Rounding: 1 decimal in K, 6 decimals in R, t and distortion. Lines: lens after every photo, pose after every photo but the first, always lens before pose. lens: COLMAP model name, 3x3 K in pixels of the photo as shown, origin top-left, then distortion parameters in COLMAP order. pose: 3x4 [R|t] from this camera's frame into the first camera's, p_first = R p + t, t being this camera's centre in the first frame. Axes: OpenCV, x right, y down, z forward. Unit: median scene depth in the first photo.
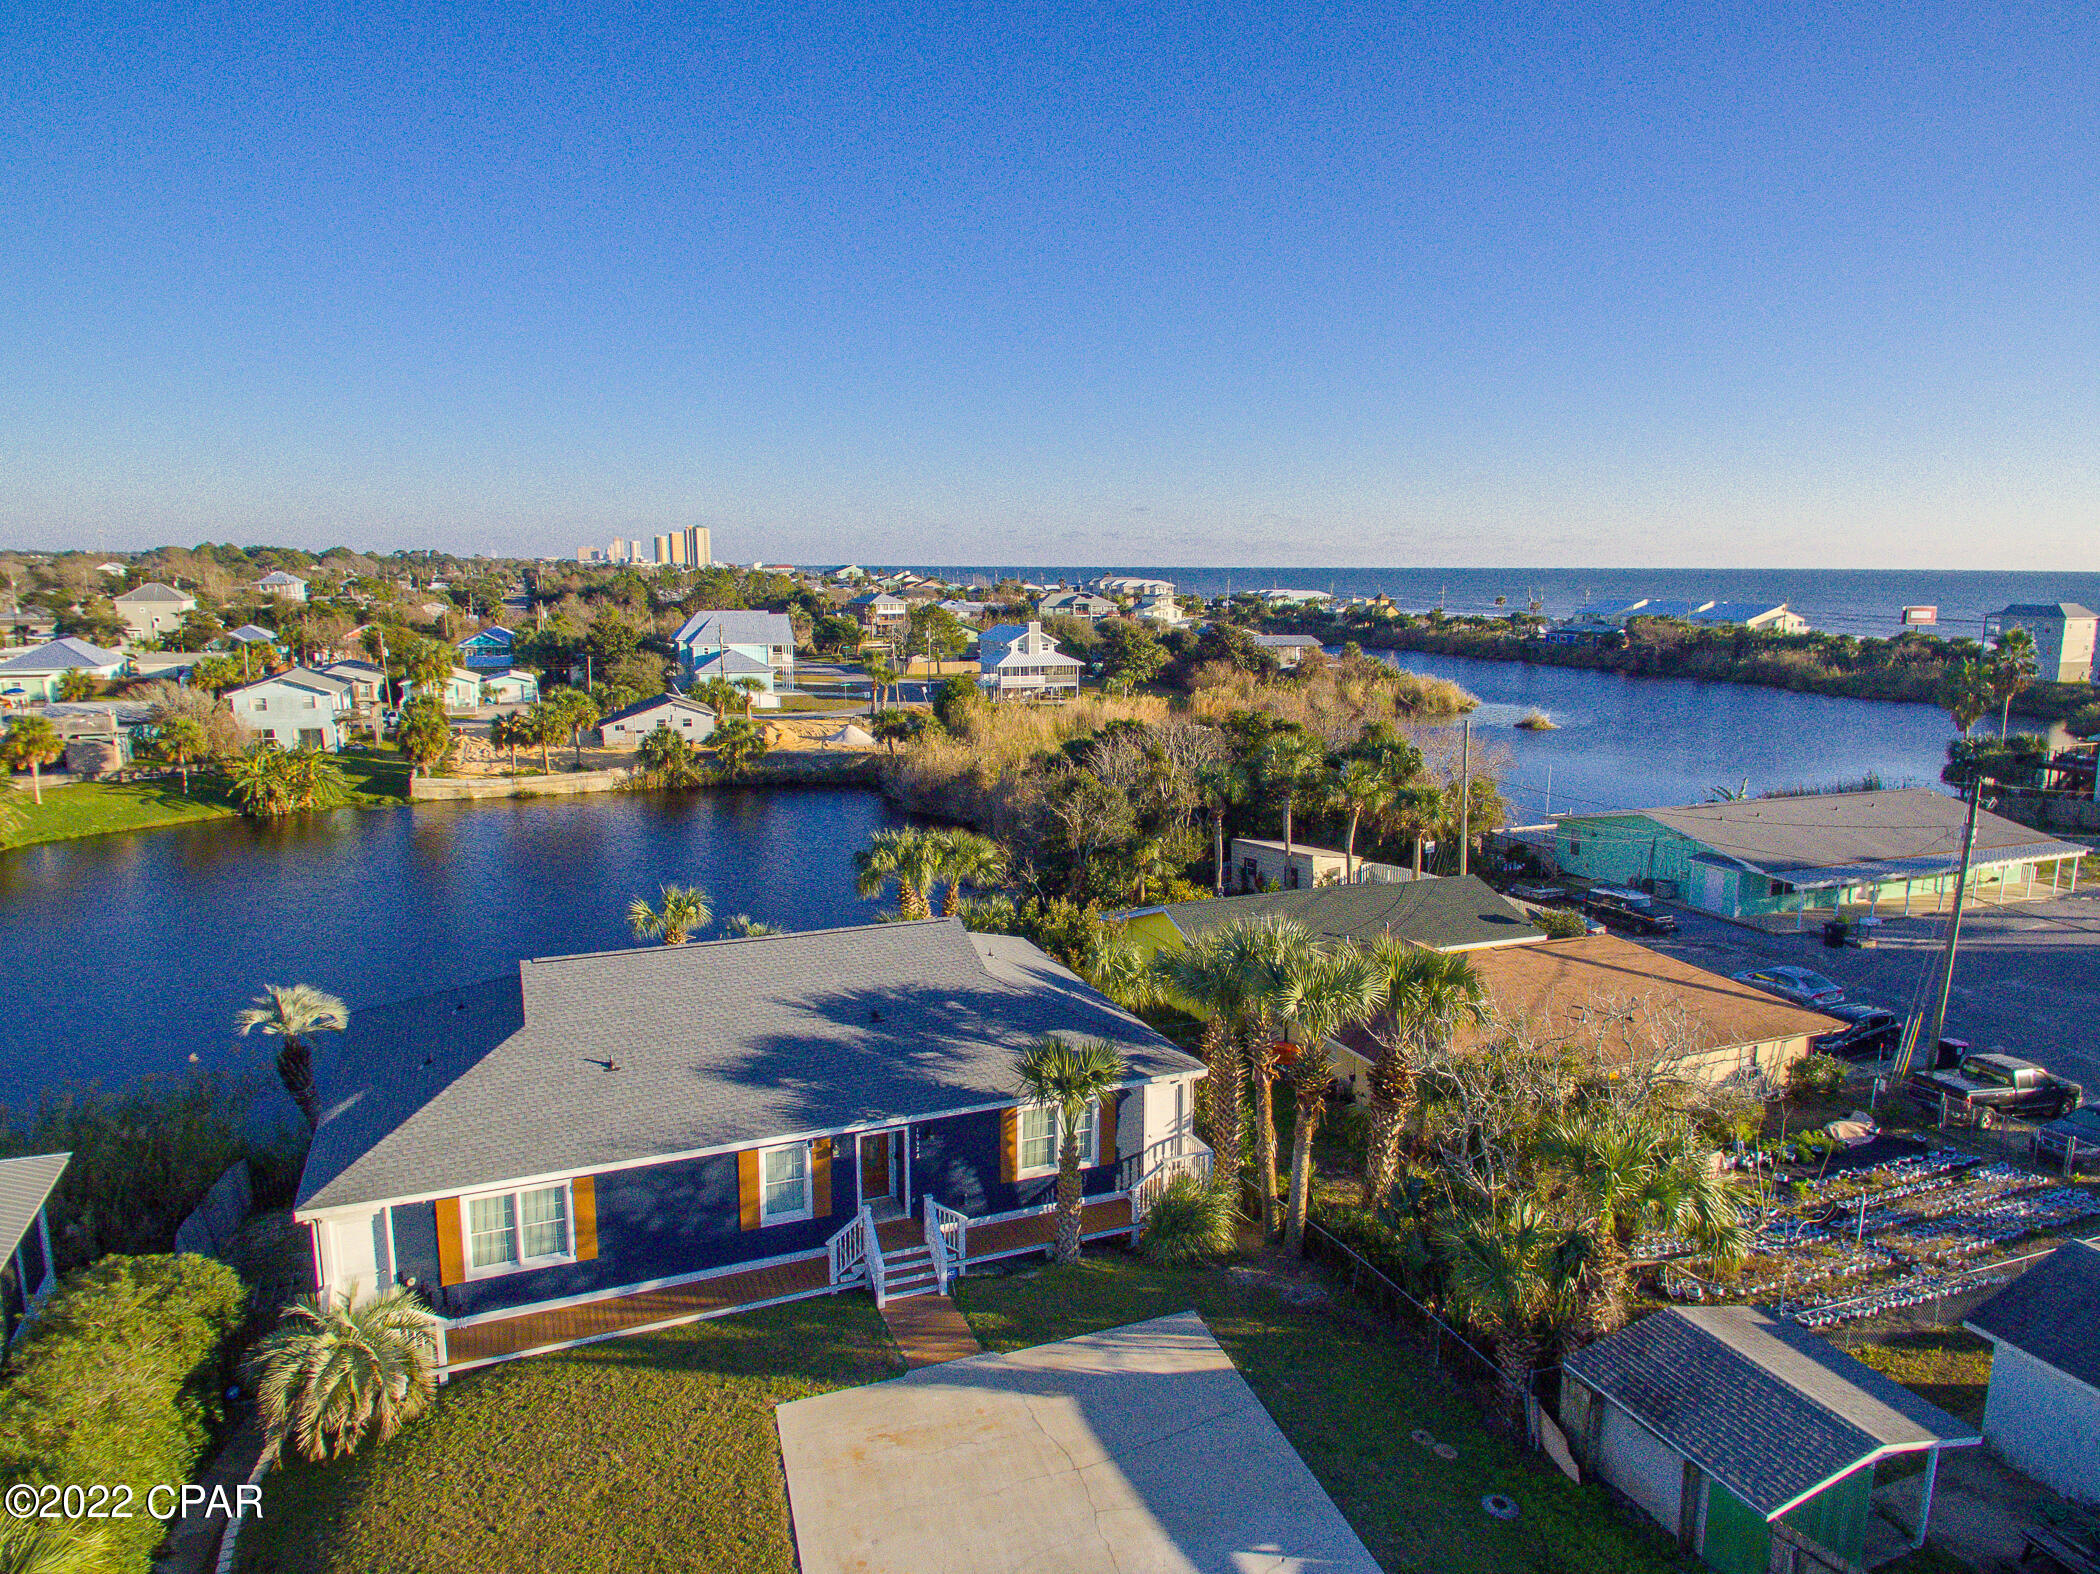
lens RADIAL K [[1354.9, 0, 1056.5], [0, 1354.9, 803.3], [0, 0, 1]] dist [0.050649, -0.056498]
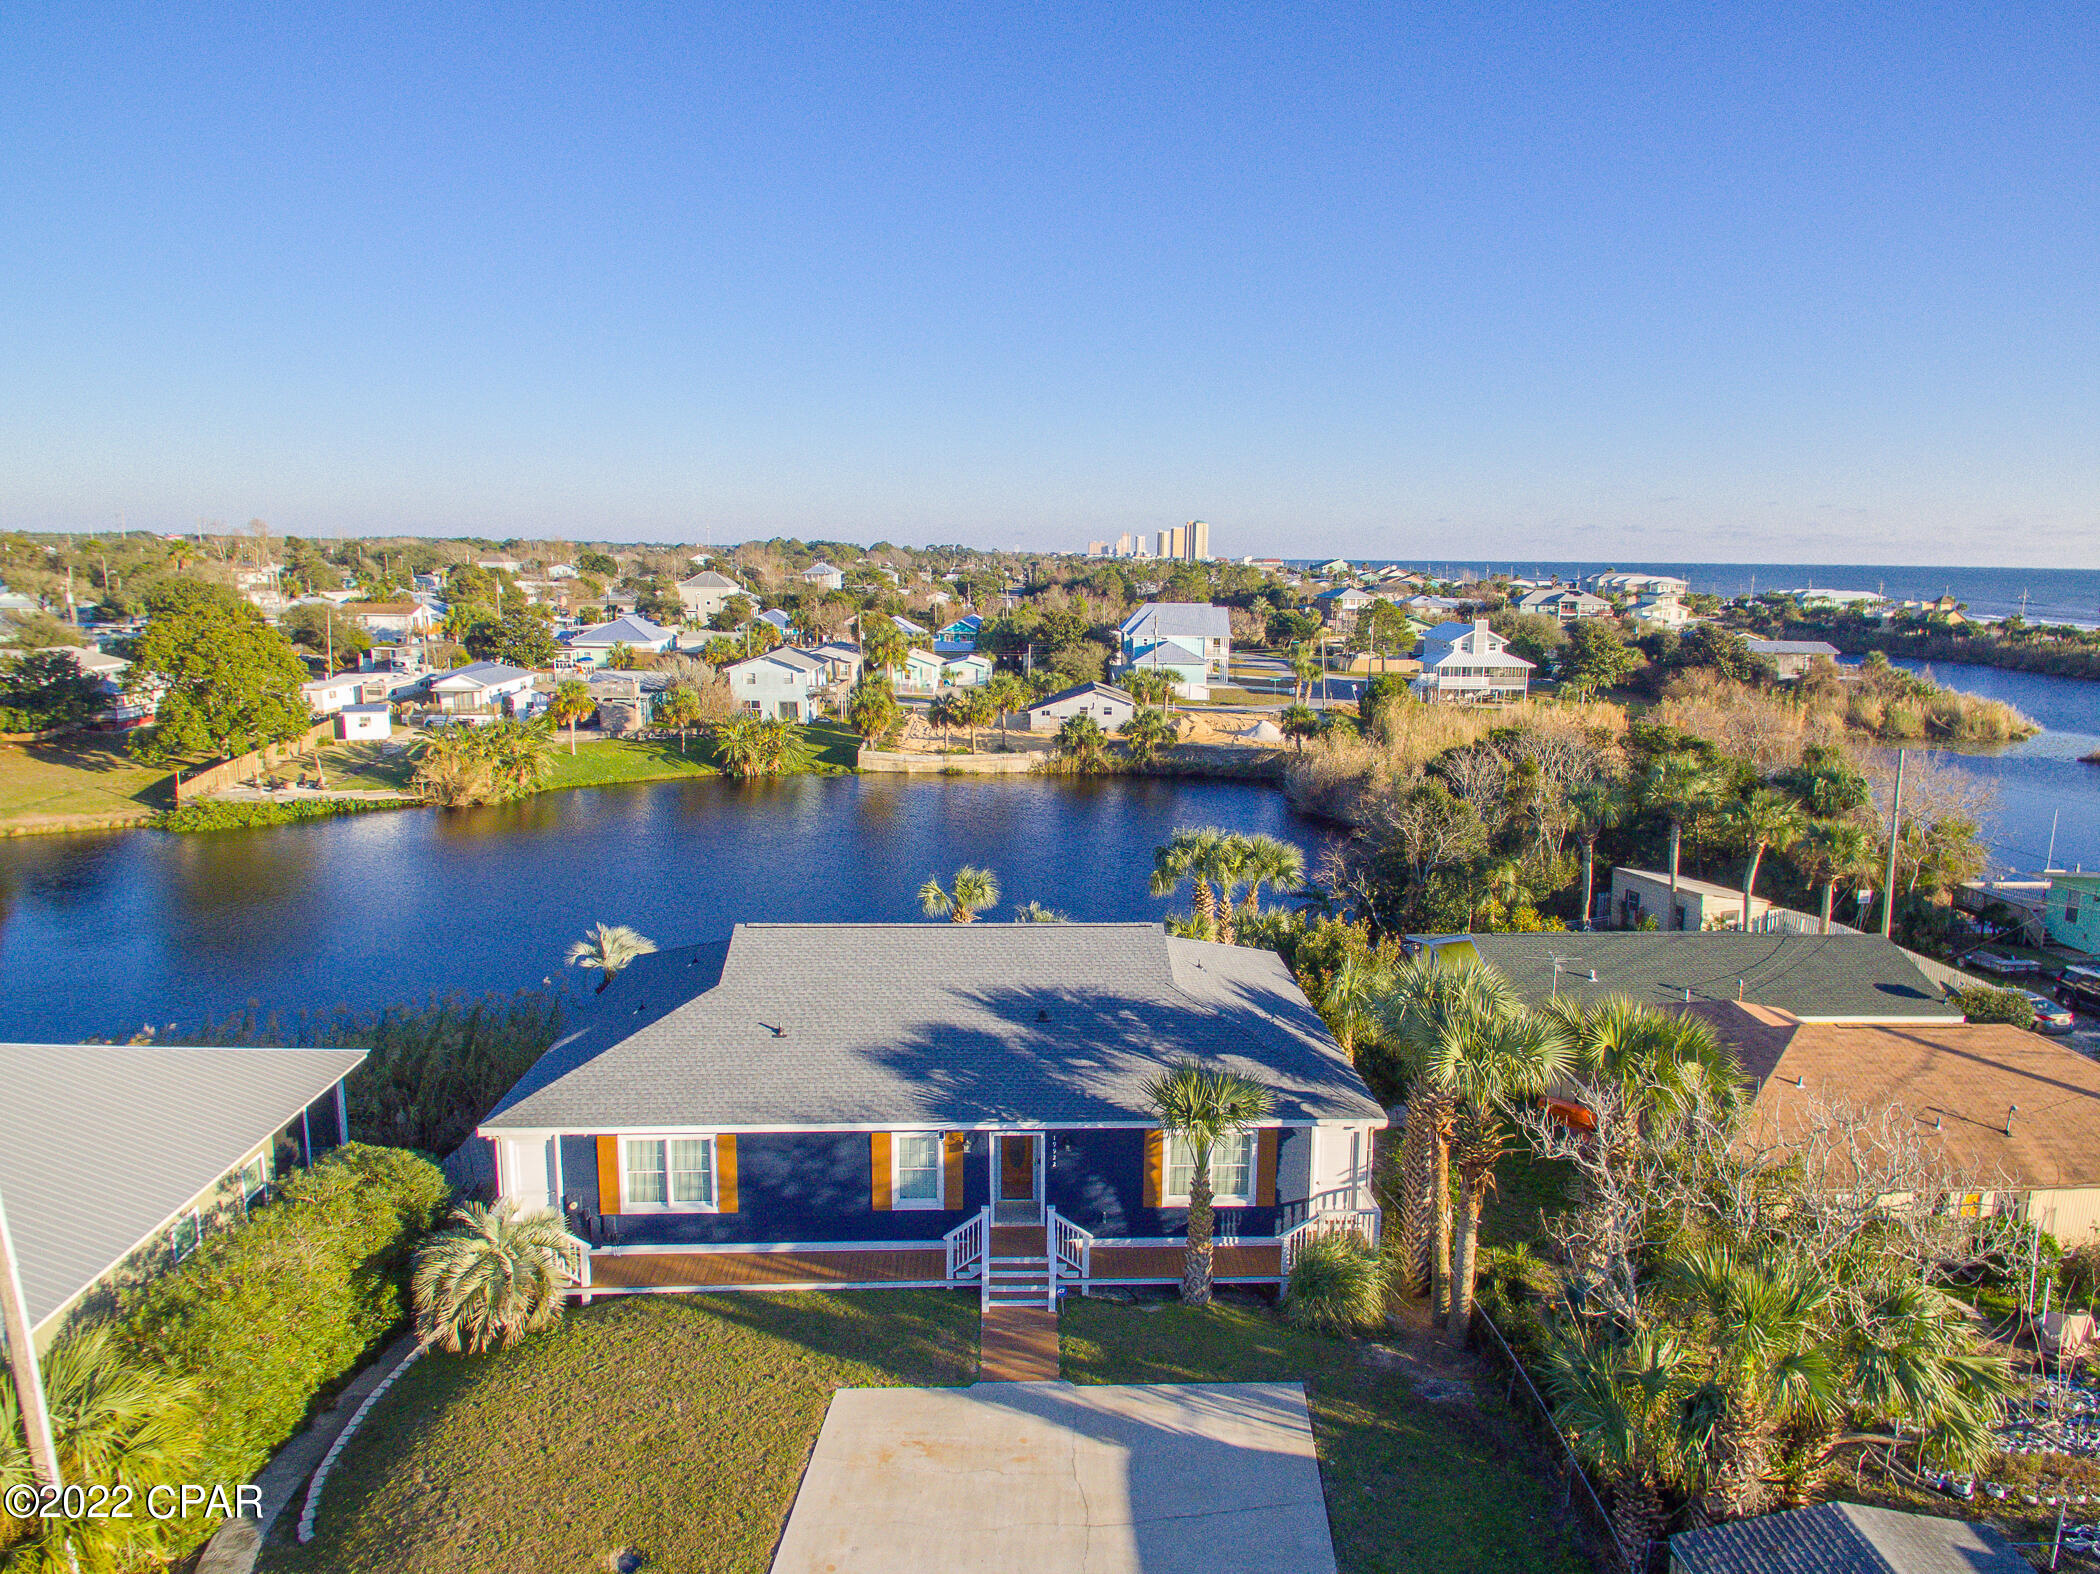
lens RADIAL K [[1354.9, 0, 1065.9], [0, 1354.9, 795.0], [0, 0, 1]] dist [0.050649, -0.056498]
pose [[0.940736, 0.065585, -0.332737, 0.146990], [-0.066248, 0.997759, 0.009365, -0.009745], [0.332606, 0.013234, 0.942973, 0.056679]]
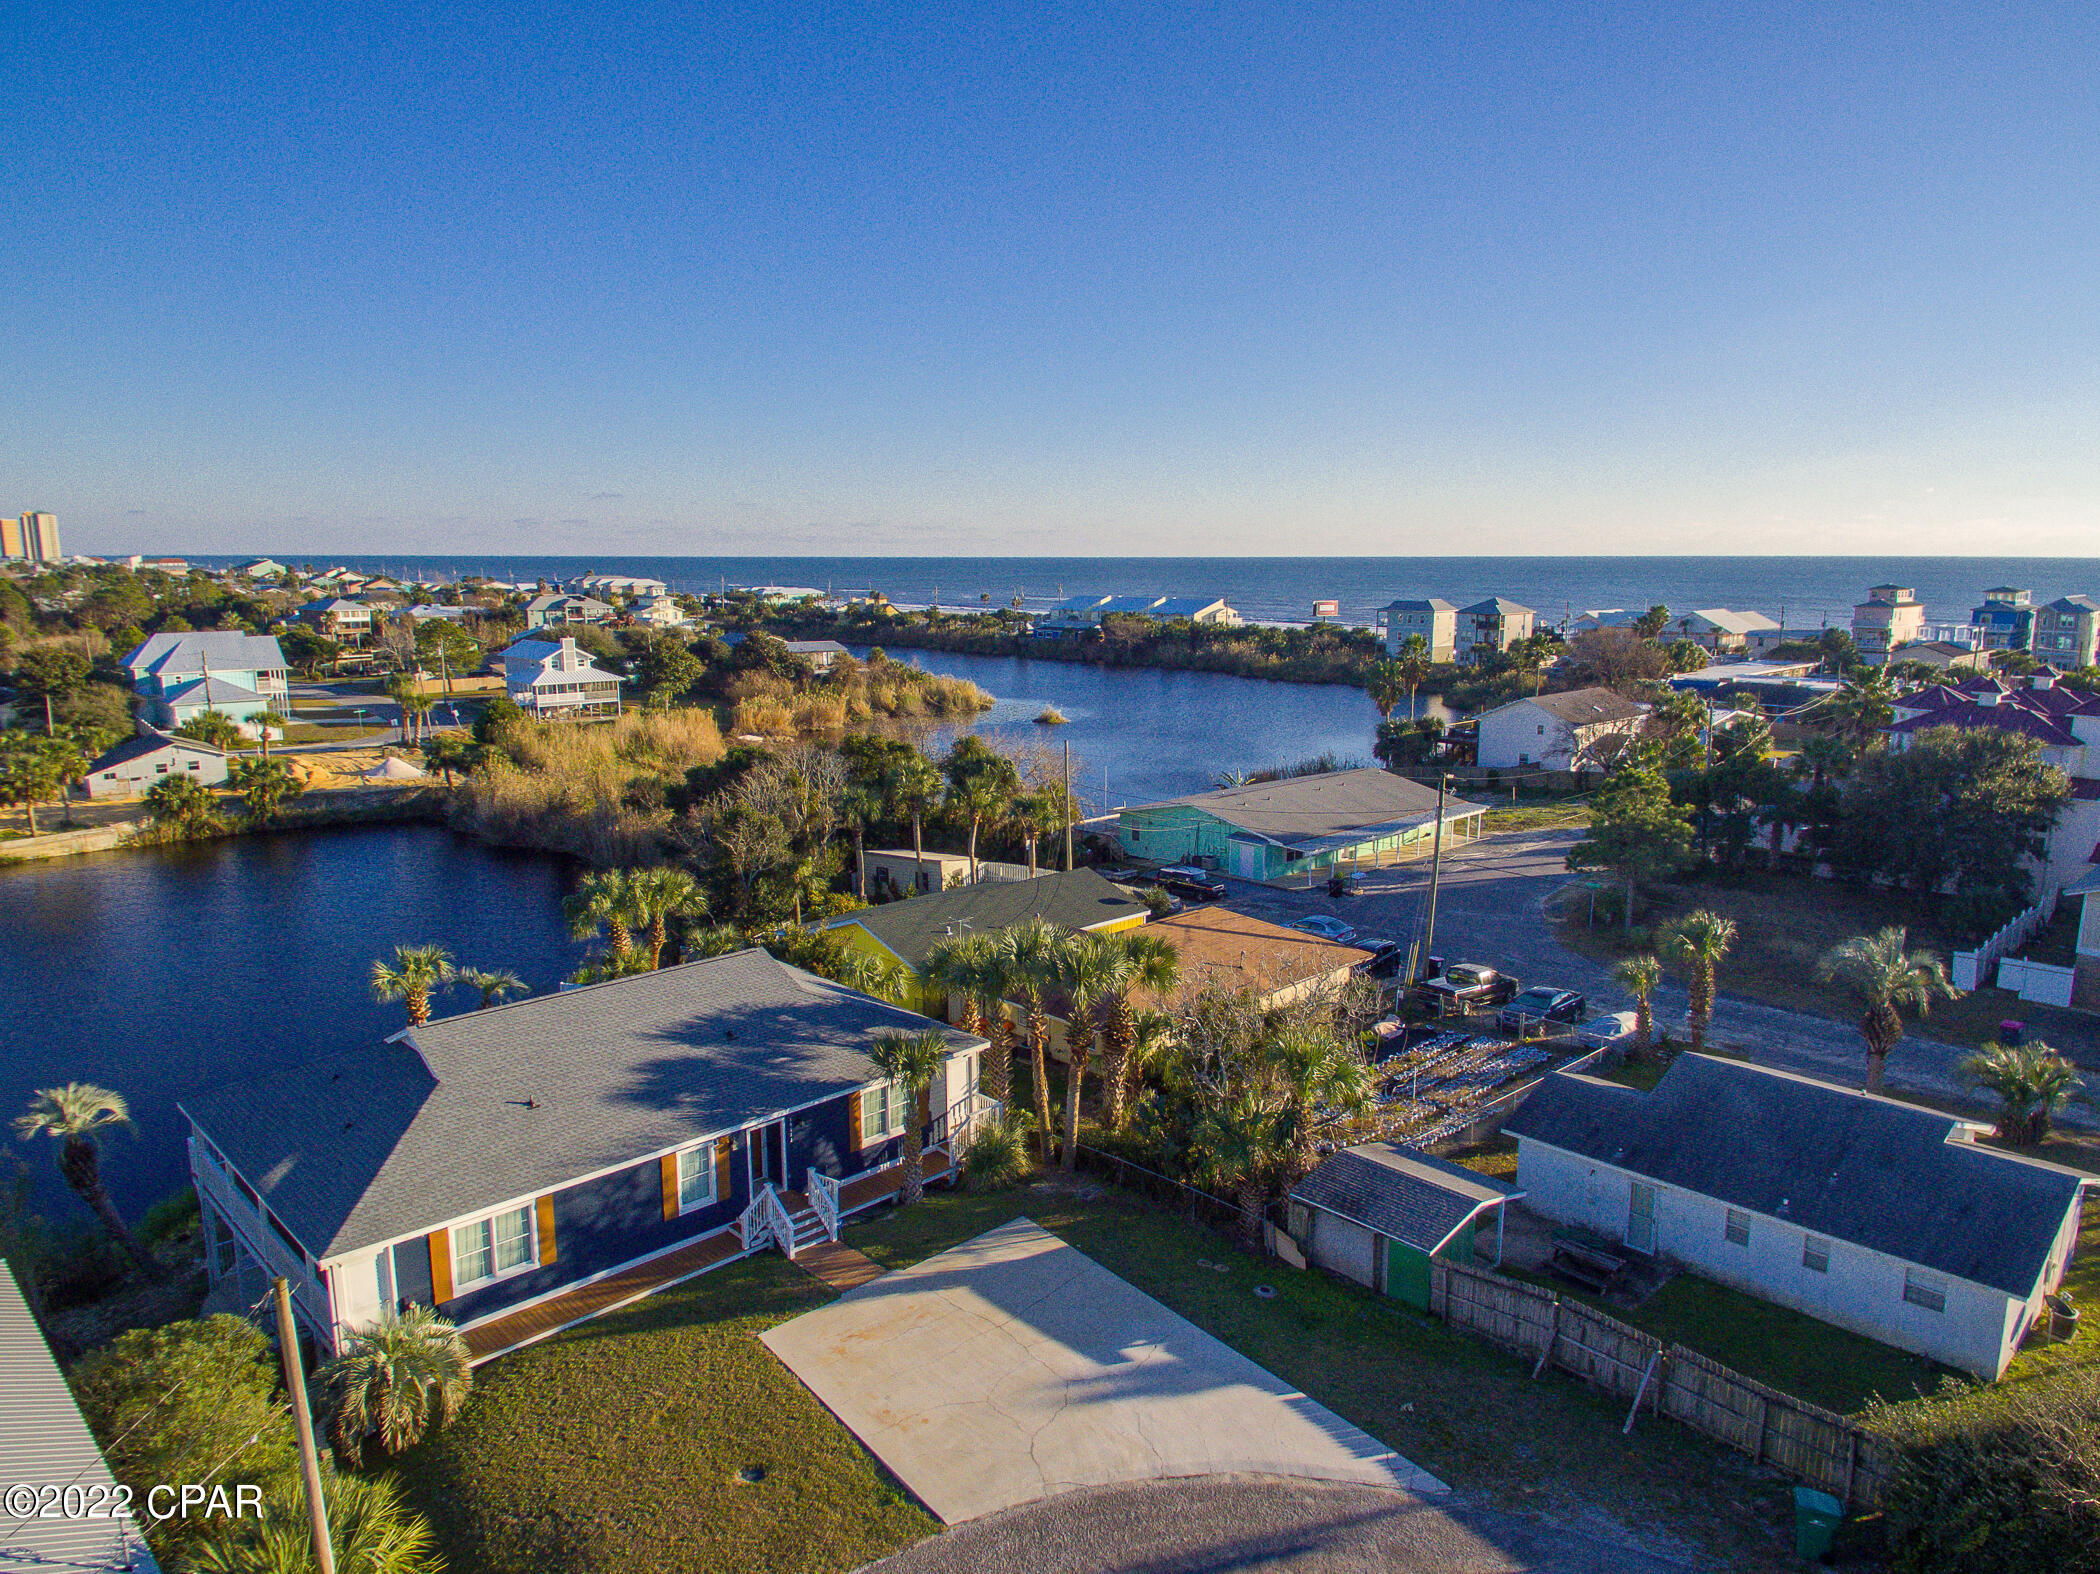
lens RADIAL K [[1354.9, 0, 1044.2], [0, 1354.9, 821.1], [0, 0, 1]] dist [0.050649, -0.056498]
pose [[0.933565, -0.074662, 0.350545, -0.209010], [0.068010, 0.997195, 0.031265, -0.039693], [-0.351896, -0.005347, 0.936024, -0.176169]]
